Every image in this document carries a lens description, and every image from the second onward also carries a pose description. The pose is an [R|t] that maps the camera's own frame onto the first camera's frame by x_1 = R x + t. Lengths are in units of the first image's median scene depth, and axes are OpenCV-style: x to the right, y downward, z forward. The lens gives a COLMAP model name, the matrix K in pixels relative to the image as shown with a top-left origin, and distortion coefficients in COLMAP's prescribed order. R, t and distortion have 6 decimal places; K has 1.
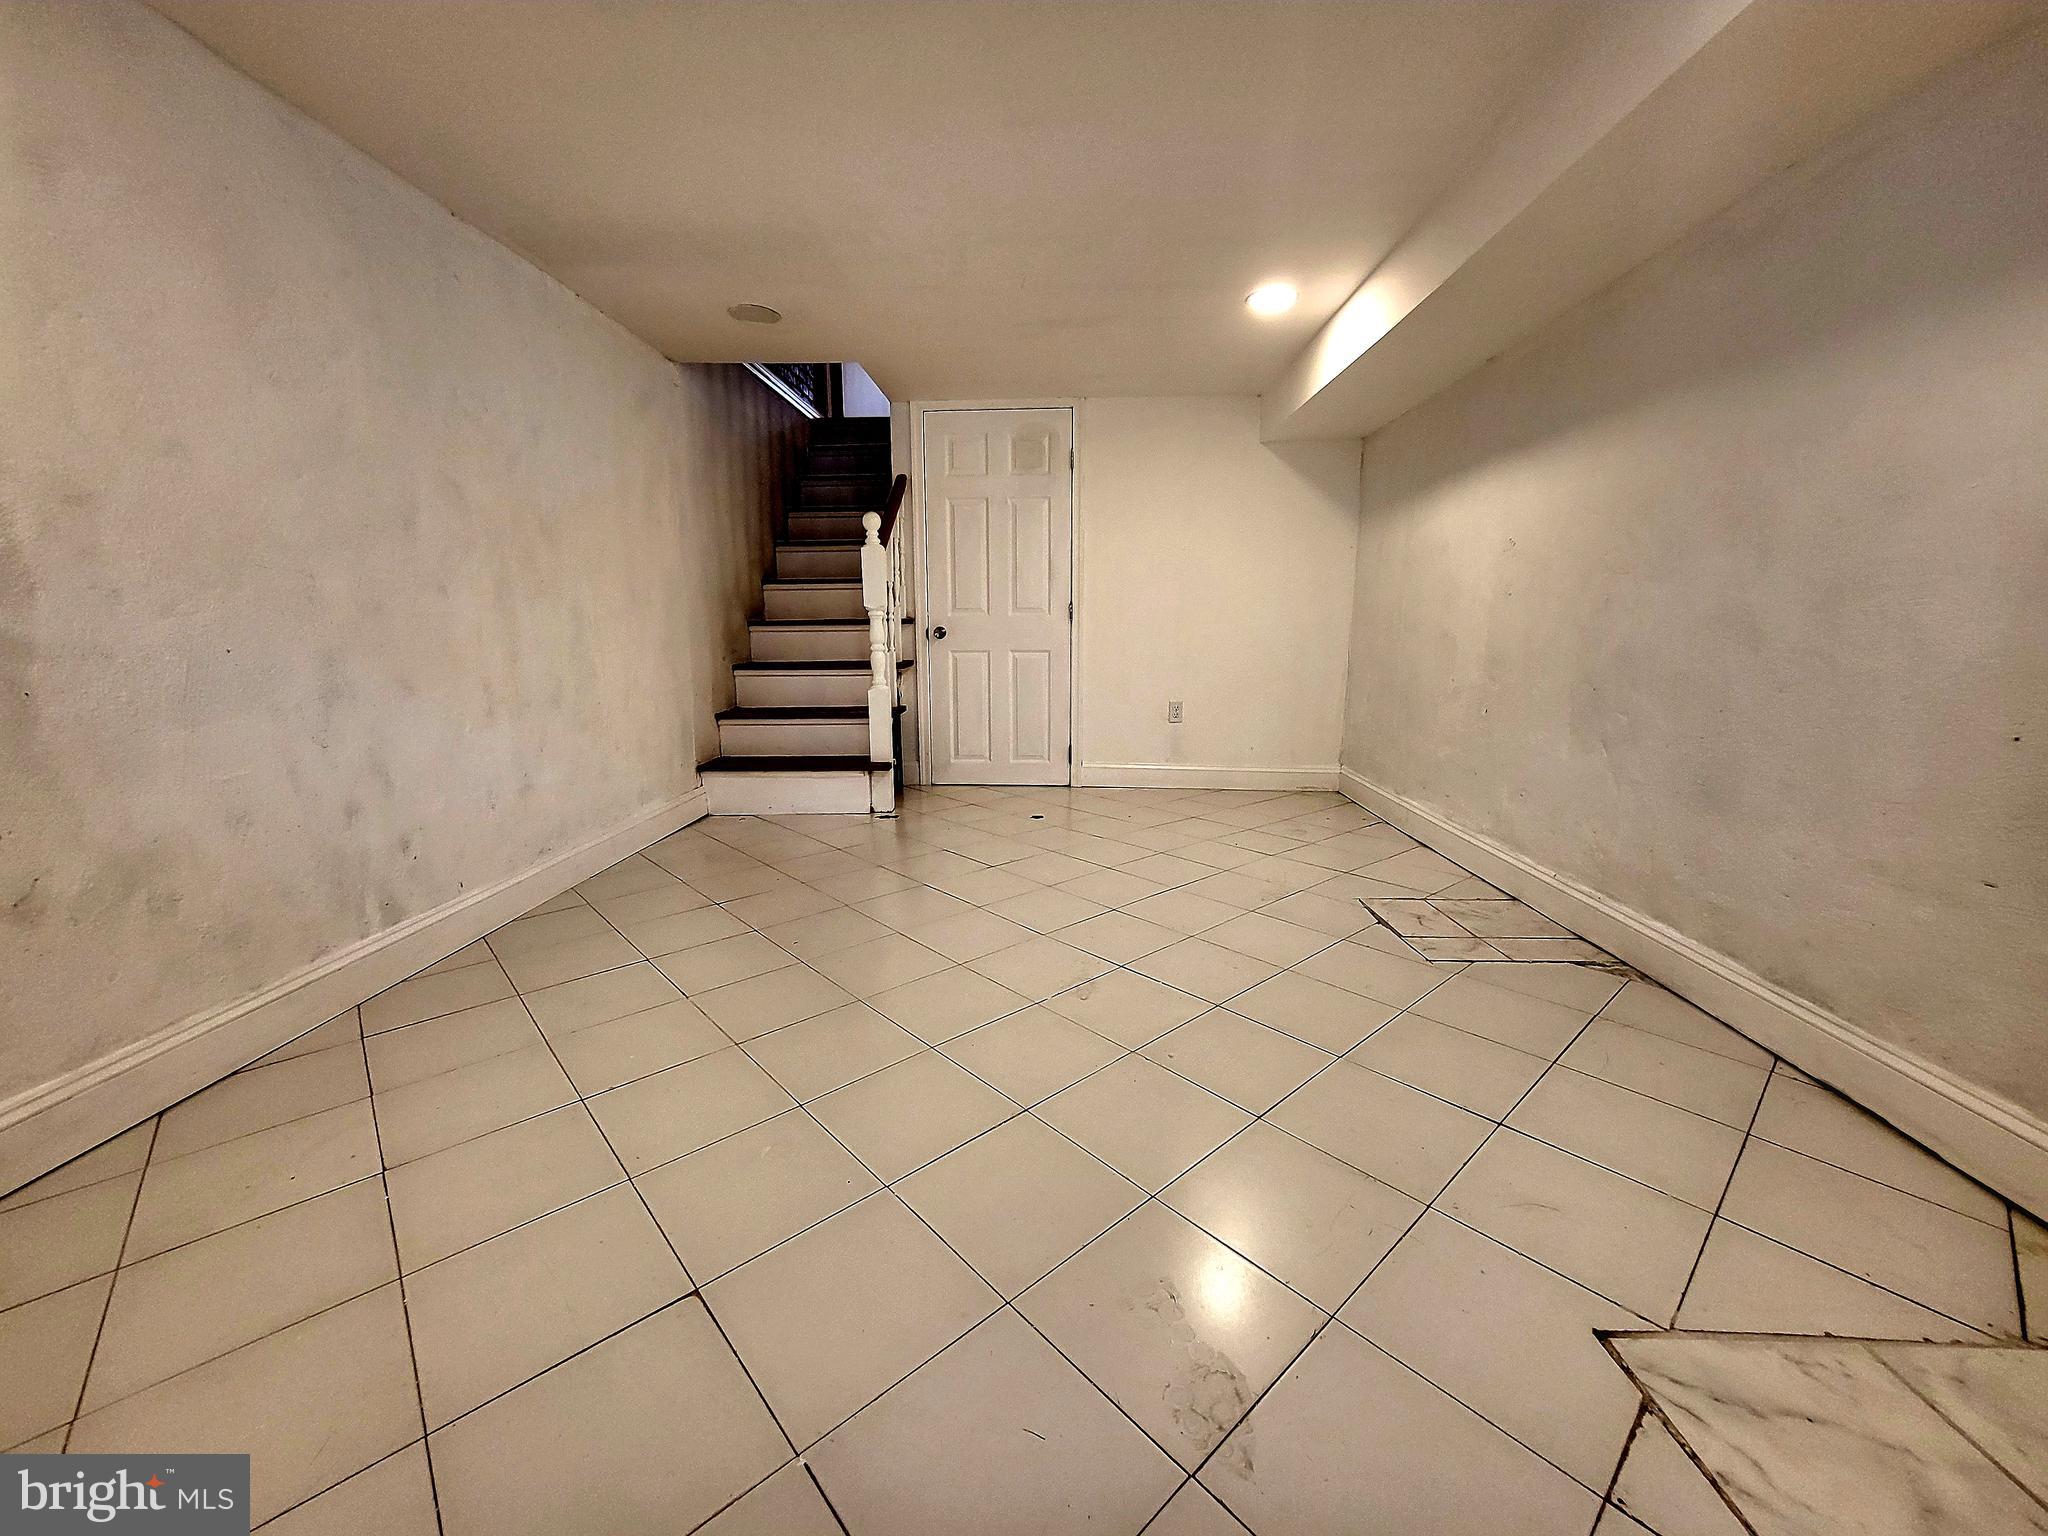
lens RADIAL K [[810.0, 0, 1028.3], [0, 810.0, 771.4], [0, 0, 1]] dist [0.000048, -0.000386]
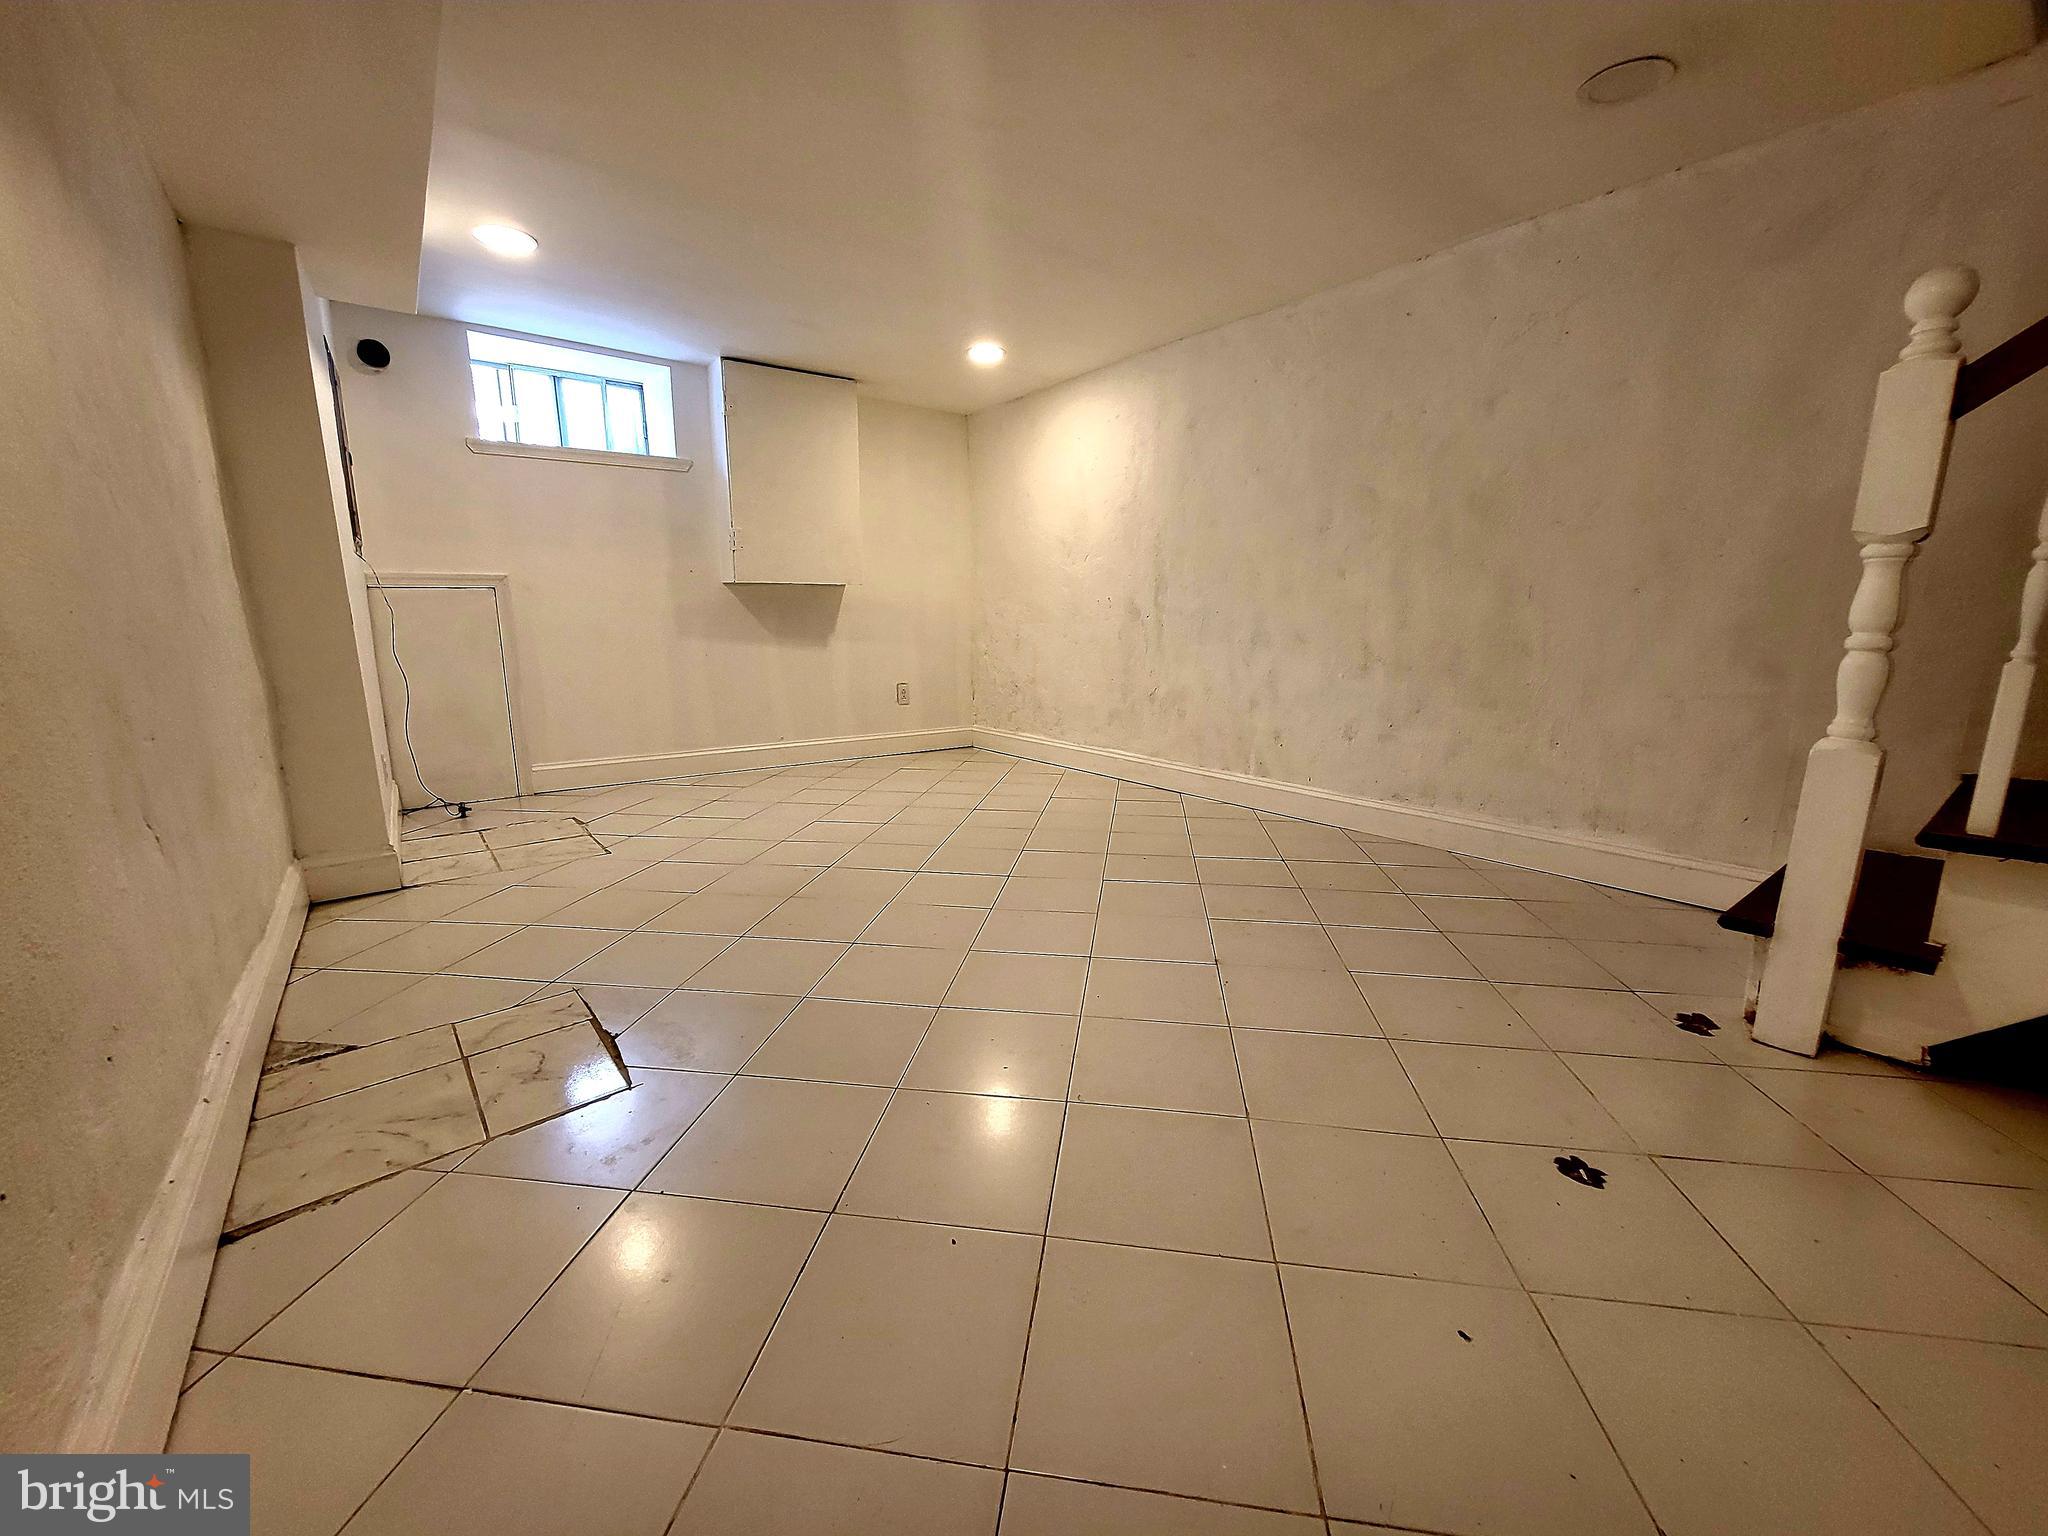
lens RADIAL K [[810.0, 0, 1028.3], [0, 810.0, 771.4], [0, 0, 1]] dist [0.000048, -0.000386]
pose [[-0.766069, 0.128517, -0.629779, 0.672108], [-0.114906, 0.936640, 0.330910, -0.335564], [0.632404, 0.325865, -0.702763, 1.932889]]
